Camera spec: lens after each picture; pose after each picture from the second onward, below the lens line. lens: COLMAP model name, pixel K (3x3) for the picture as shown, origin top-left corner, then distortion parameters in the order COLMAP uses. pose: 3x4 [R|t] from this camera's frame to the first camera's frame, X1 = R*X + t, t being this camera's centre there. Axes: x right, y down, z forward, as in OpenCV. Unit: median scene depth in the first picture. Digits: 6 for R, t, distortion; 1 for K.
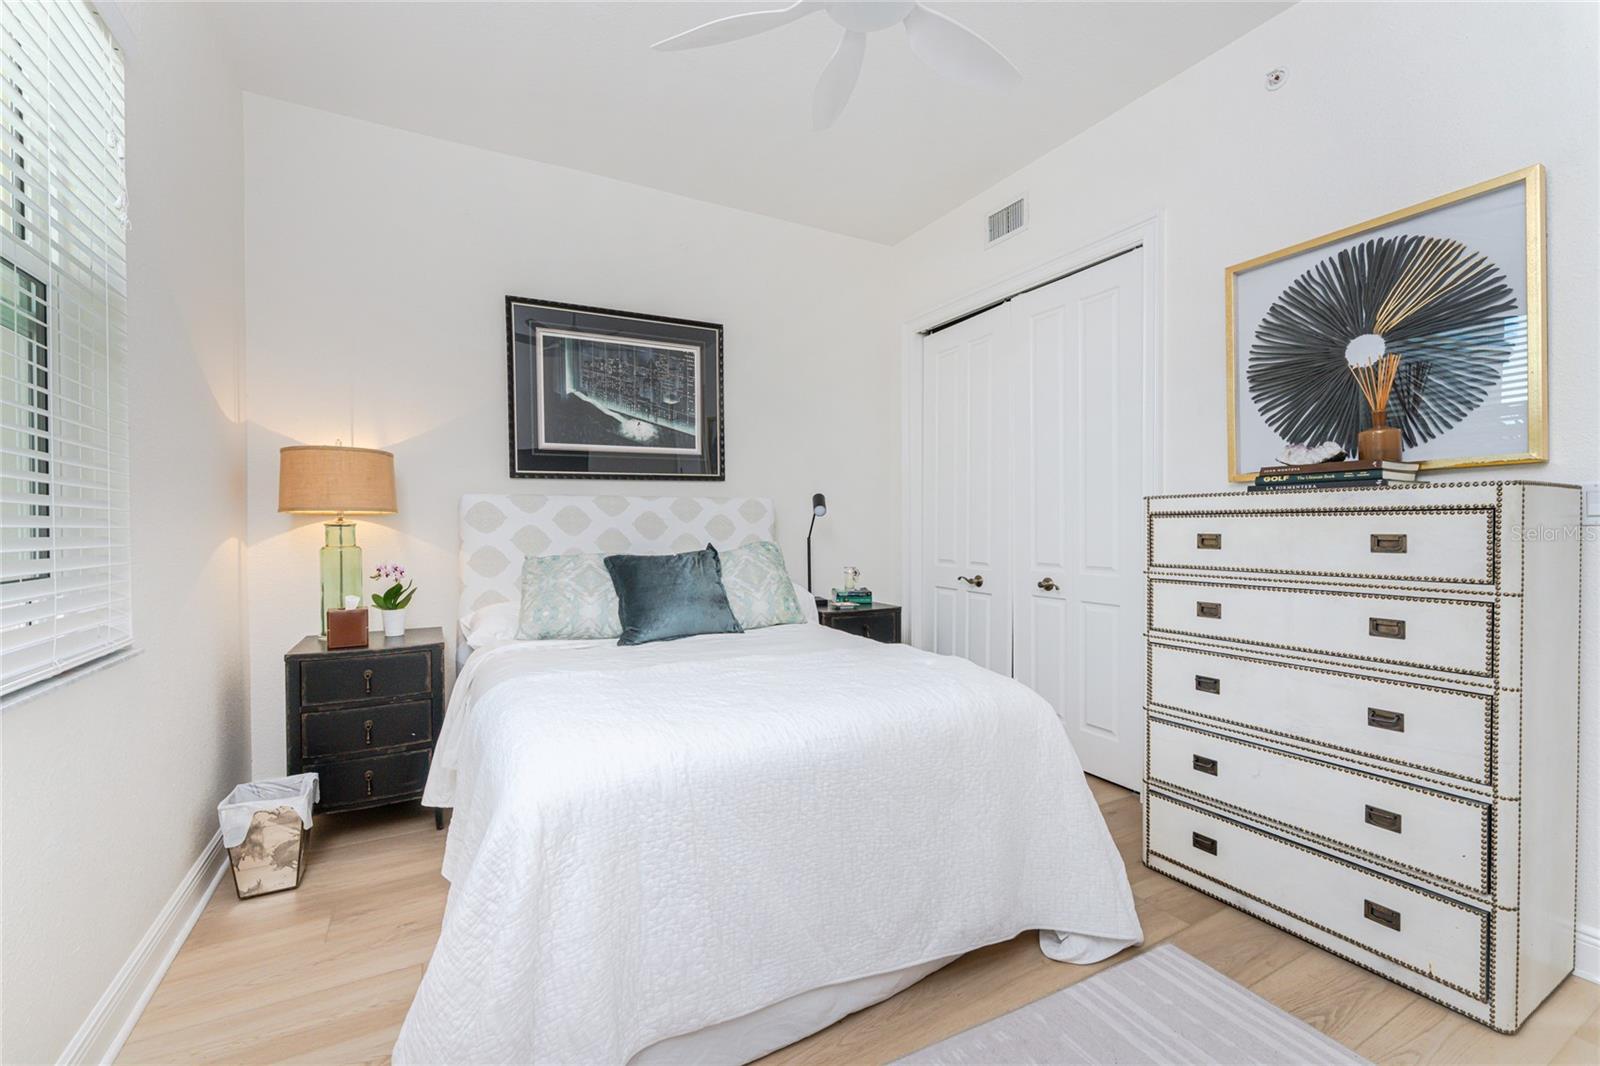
lens RADIAL K [[659.7, 0, 794.2], [0, 659.7, 531.6], [0, 0, 1]] dist [-0.000452, 0.000020]
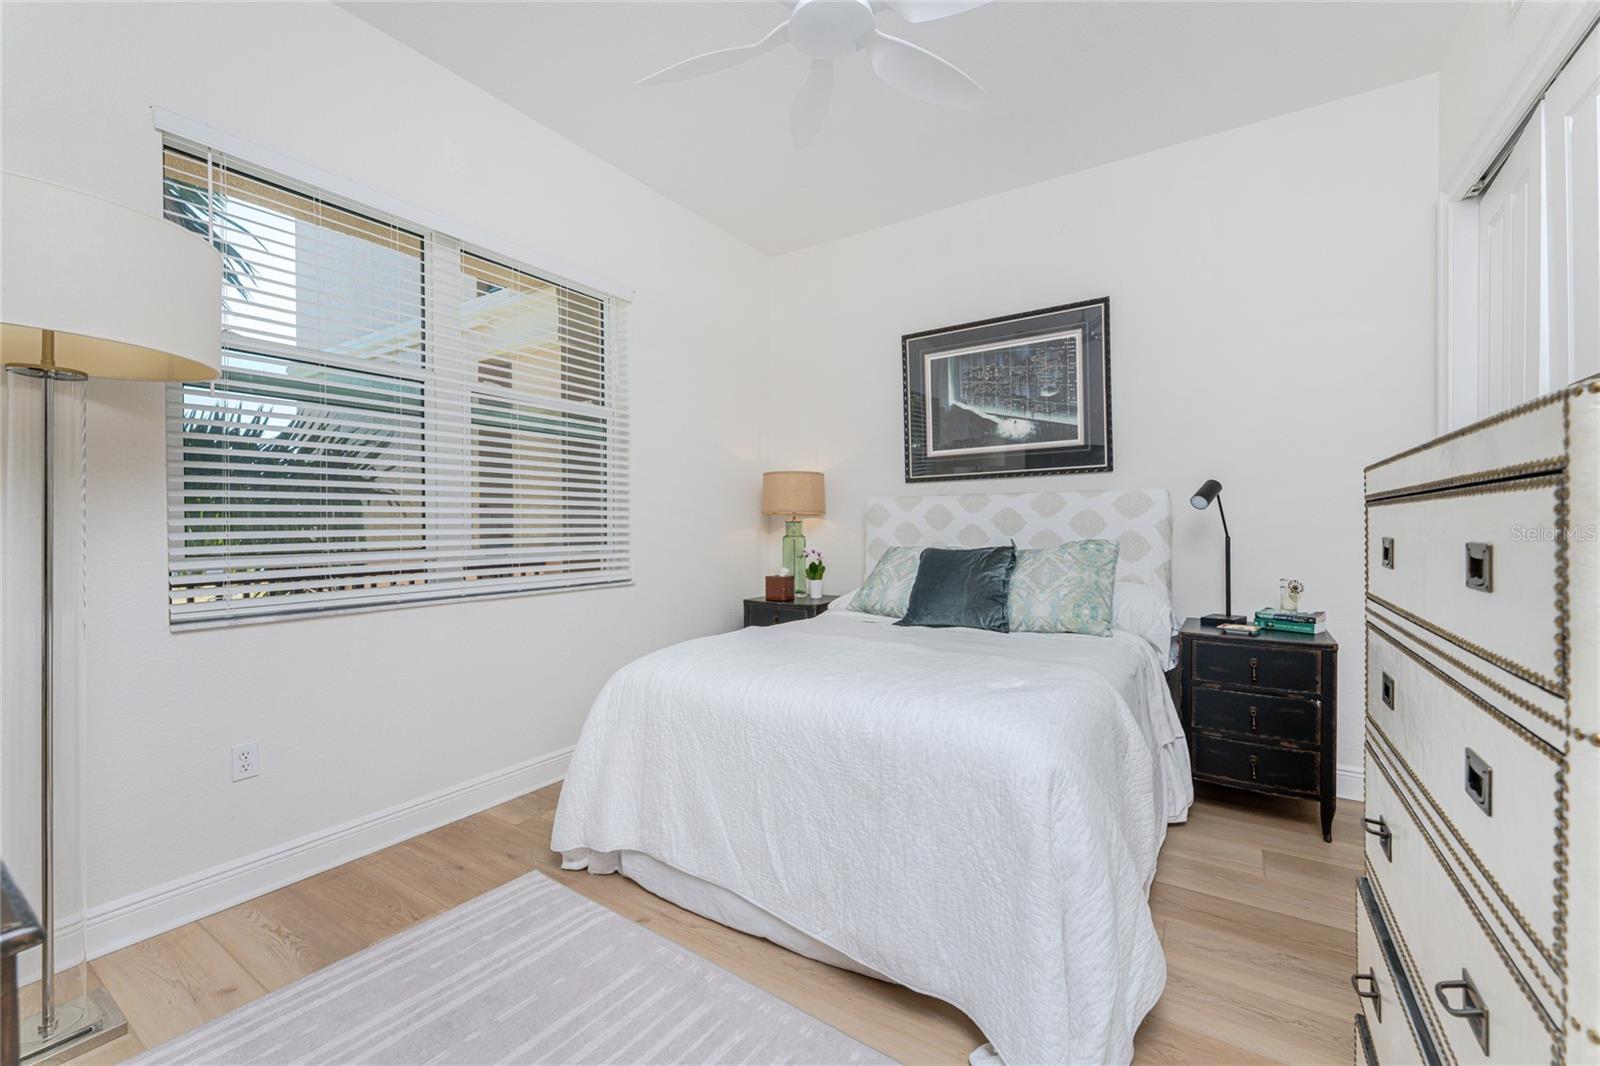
lens RADIAL K [[659.7, 0, 796.6], [0, 659.7, 526.7], [0, 0, 1]] dist [-0.000452, 0.000020]
pose [[0.473558, 0.007890, -0.880727, 0.515639], [-0.004800, 0.999968, 0.006377, -0.006130], [0.880750, 0.001208, 0.473581, 0.219916]]
